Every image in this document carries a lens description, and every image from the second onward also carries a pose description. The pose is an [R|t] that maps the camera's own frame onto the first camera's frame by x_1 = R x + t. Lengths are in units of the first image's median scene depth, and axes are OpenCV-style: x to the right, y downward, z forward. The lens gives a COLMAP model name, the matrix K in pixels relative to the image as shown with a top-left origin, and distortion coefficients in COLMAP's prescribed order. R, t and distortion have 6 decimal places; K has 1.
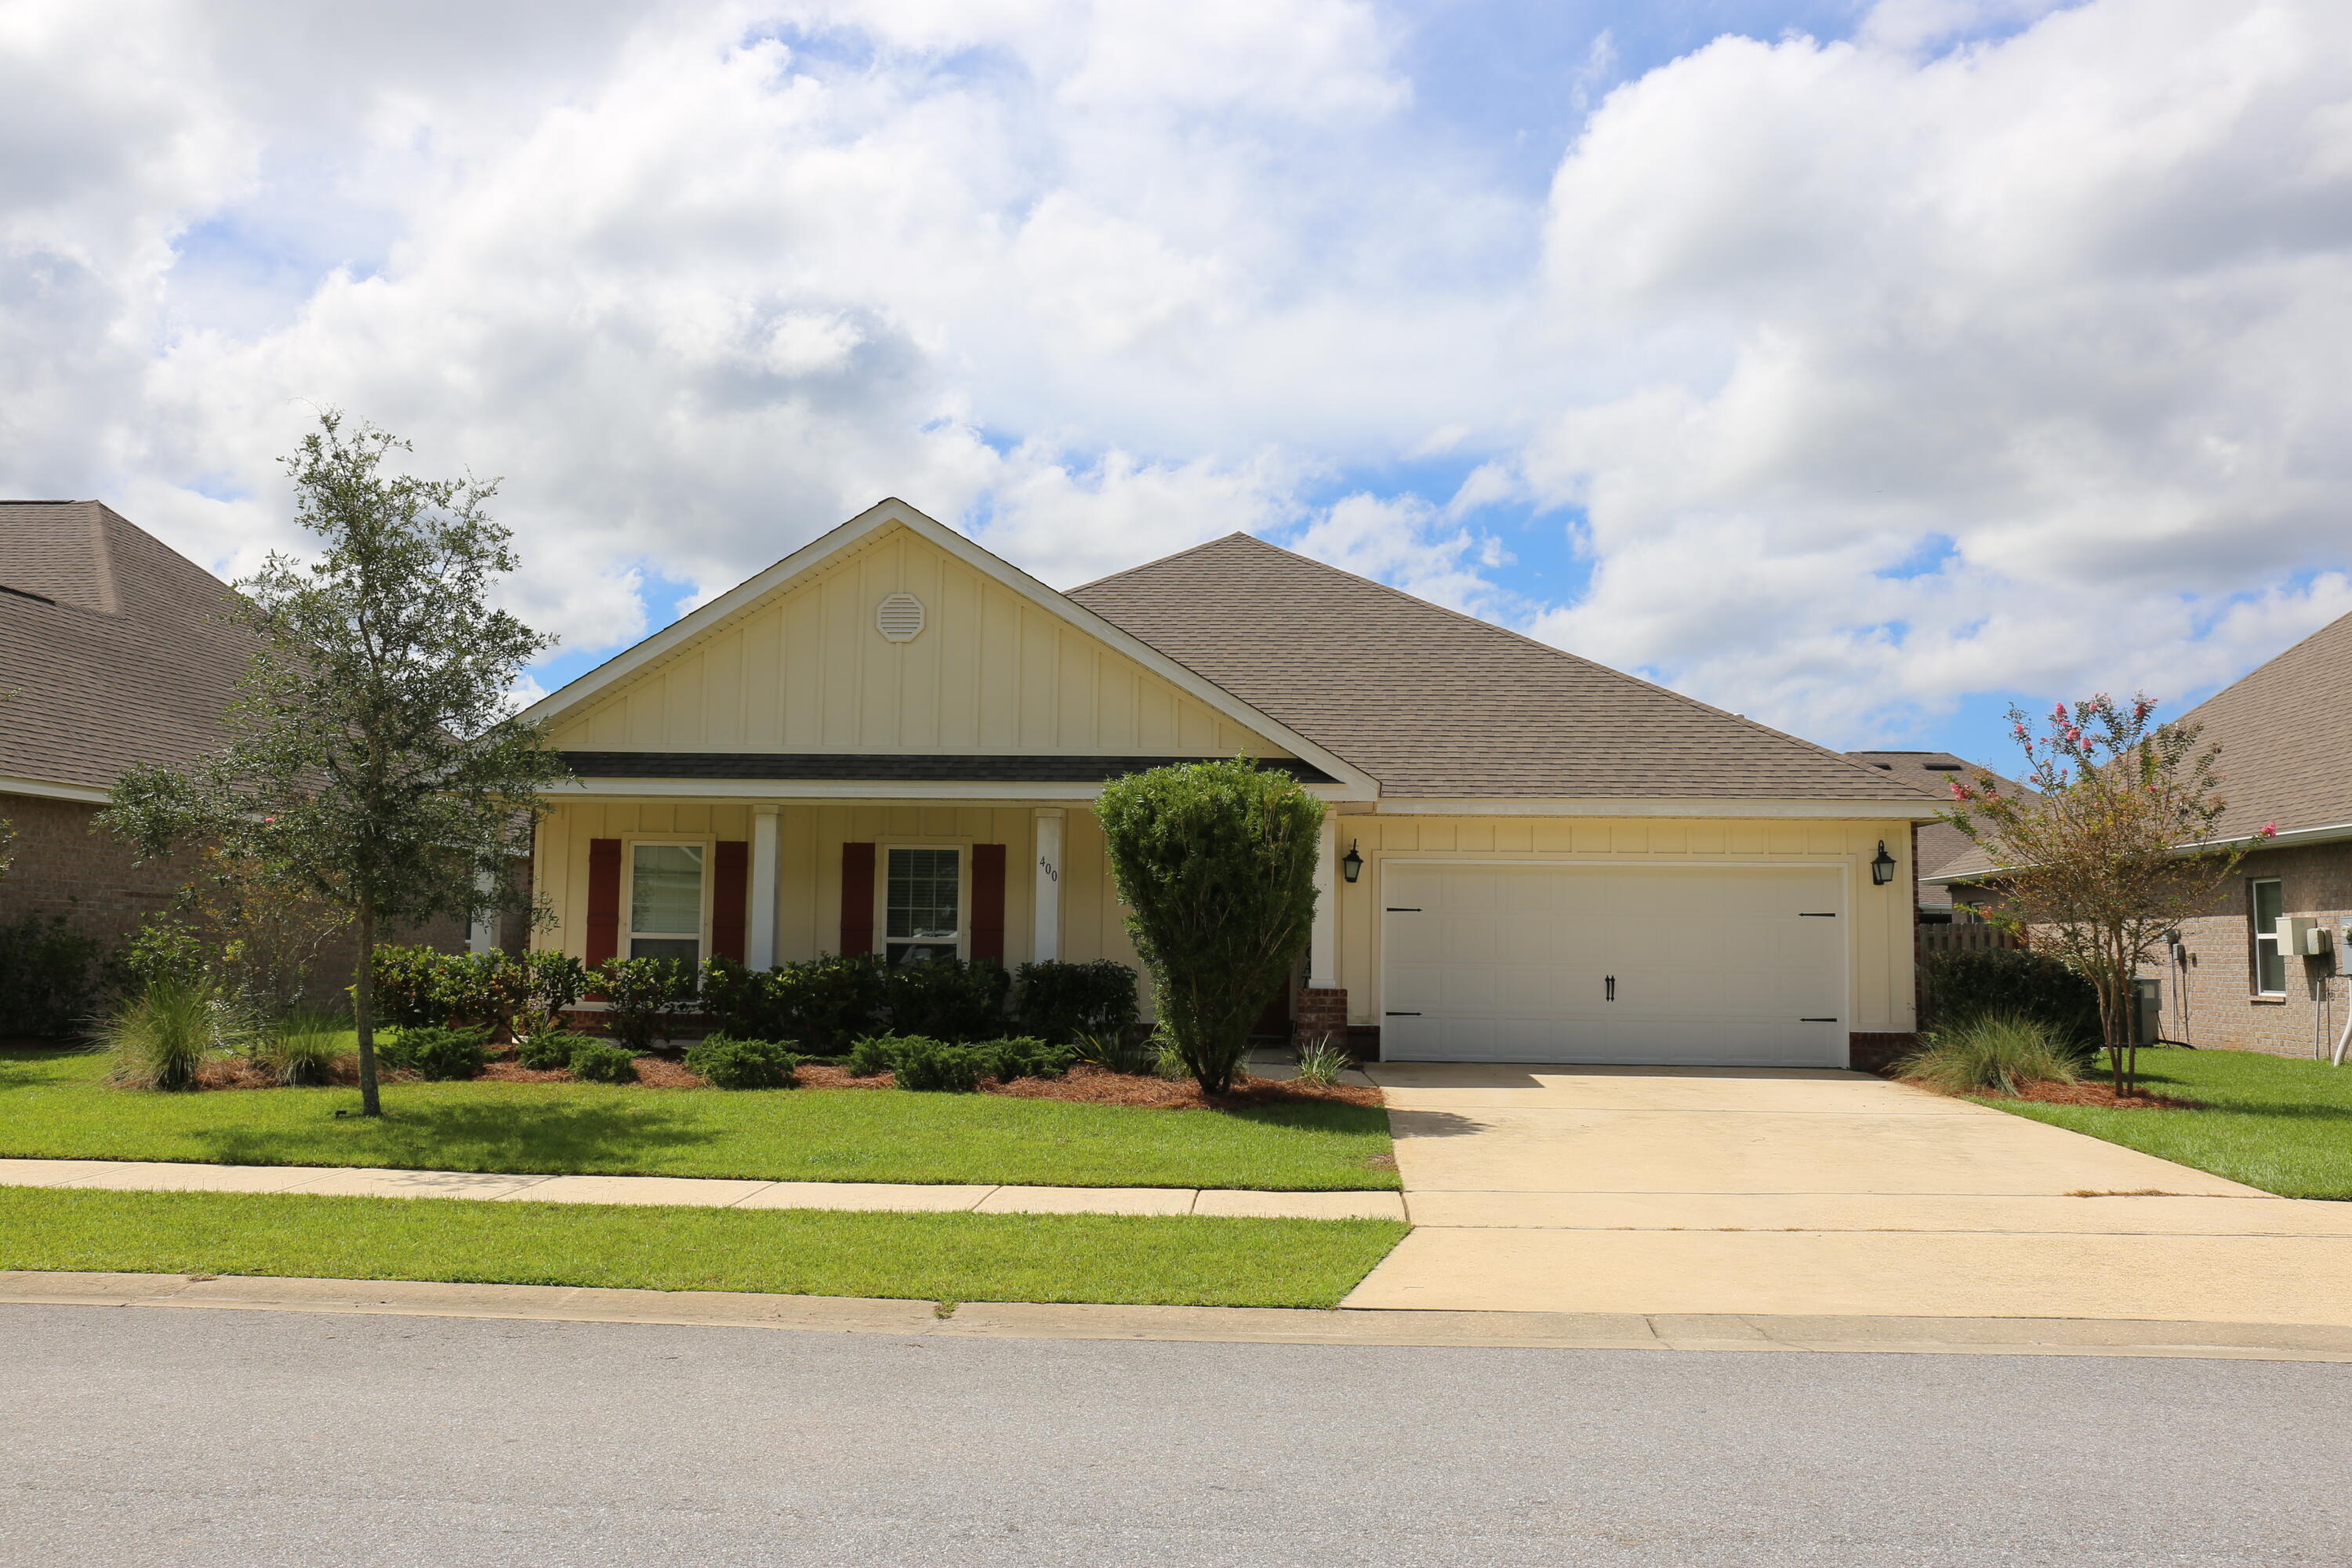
lens RADIAL K [[1895.9, 0, 1159.6], [0, 1895.9, 769.4], [0, 0, 1]] dist [-0.041968, 0.042861]
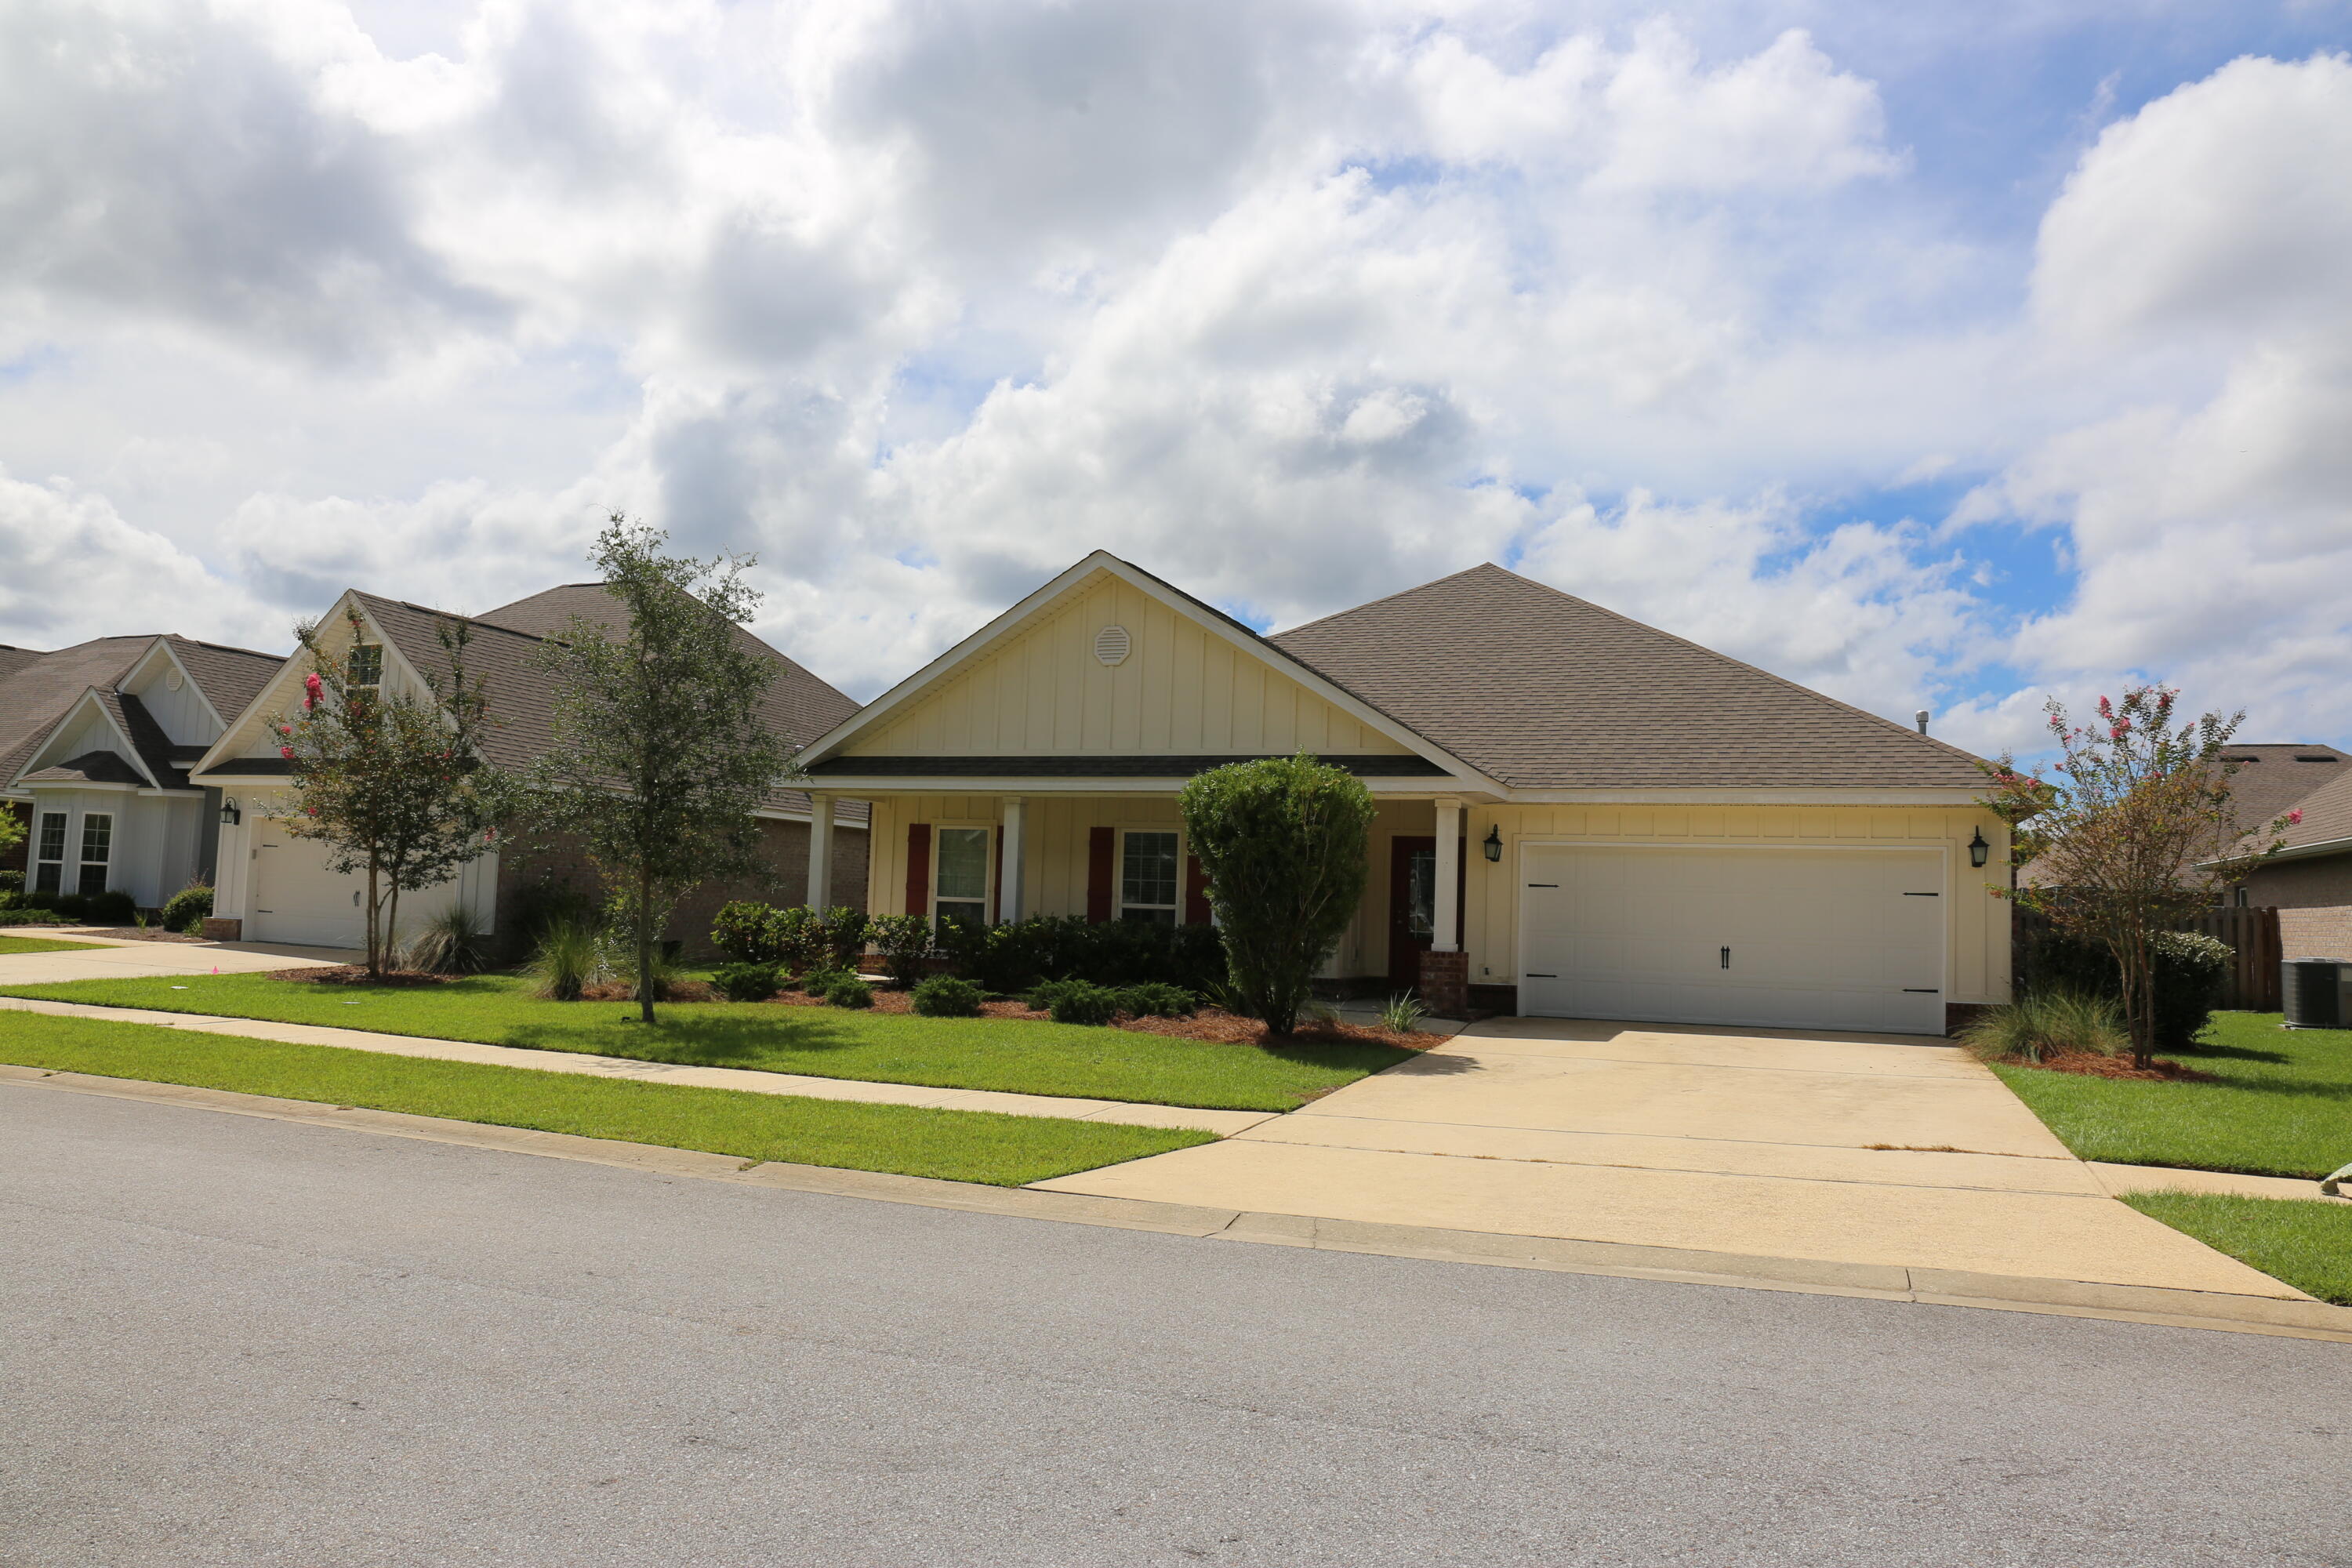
lens RADIAL K [[1602.1, 0, 1188.5], [0, 1602.1, 789.1], [0, 0, 1]] dist [-0.086546, 0.023302]
pose [[0.952843, -0.005618, -0.303412, 0.225647], [0.008796, 0.999920, 0.009107, 0.004575], [0.303337, -0.011346, 0.952816, 0.011530]]
